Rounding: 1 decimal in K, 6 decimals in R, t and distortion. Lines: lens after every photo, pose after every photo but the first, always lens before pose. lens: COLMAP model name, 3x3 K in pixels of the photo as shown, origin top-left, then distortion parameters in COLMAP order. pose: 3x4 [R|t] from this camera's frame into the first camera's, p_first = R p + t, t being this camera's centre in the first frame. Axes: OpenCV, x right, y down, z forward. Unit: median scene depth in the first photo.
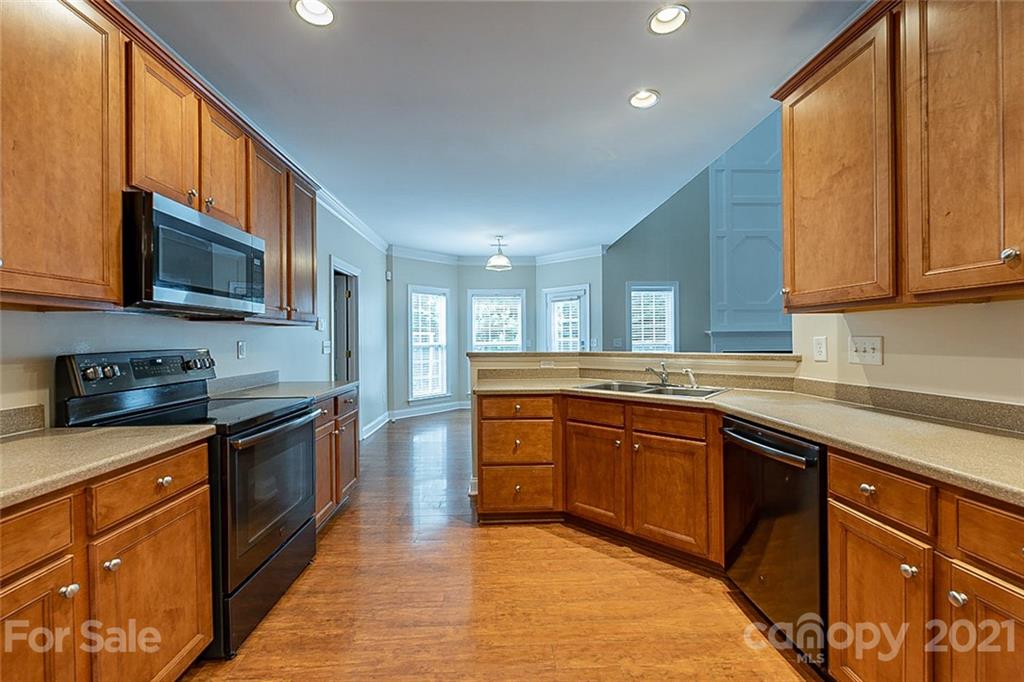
lens RADIAL K [[427.9, 0, 514.1], [0, 427.9, 340.6], [0, 0, 1]] dist [-0.006555, -0.000320]
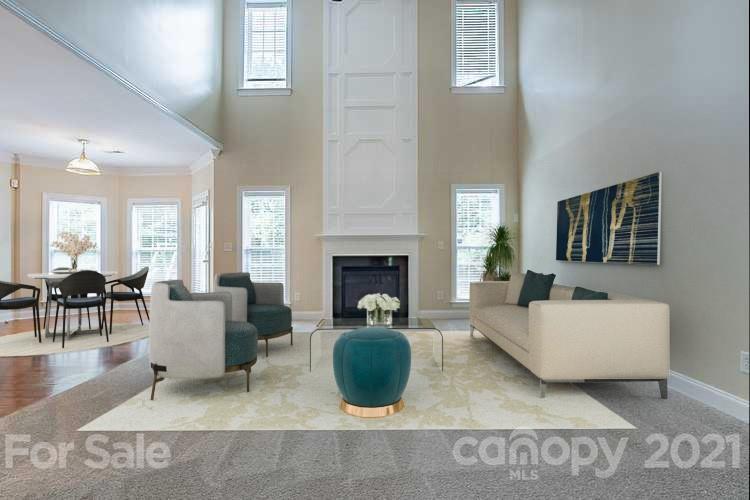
lens RADIAL K [[296.7, 0, 373.5], [0, 296.7, 250.0], [0, 0, 1]] dist [-0.002297, -0.001720]
pose [[0.998740, 0.000308, -0.050184, 1.866264], [-0.000293, 1.000000, 0.000312, 0.034164], [0.050184, -0.000297, 0.998740, 0.959520]]
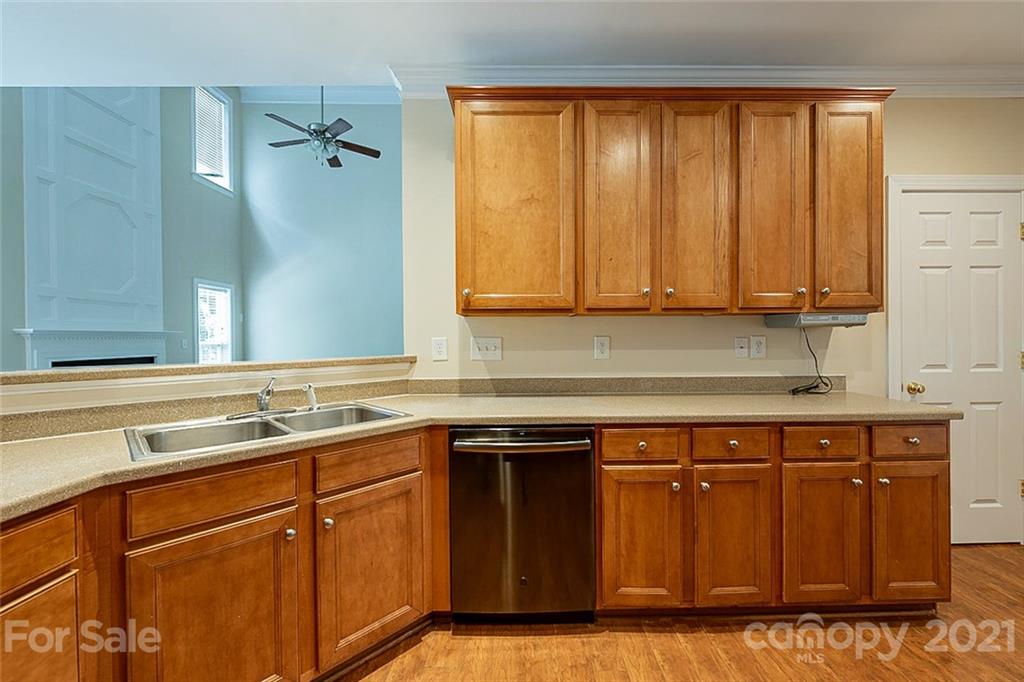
lens RADIAL K [[405.1, 0, 538.0], [0, 405.1, 339.0], [0, 0, 1]] dist [-0.002297, -0.001720]
pose [[0.007790, 0.002173, 0.999967, -0.315618], [0.010107, 0.999946, -0.002251, -0.000957], [-0.999919, 0.010124, 0.007767, 0.818608]]
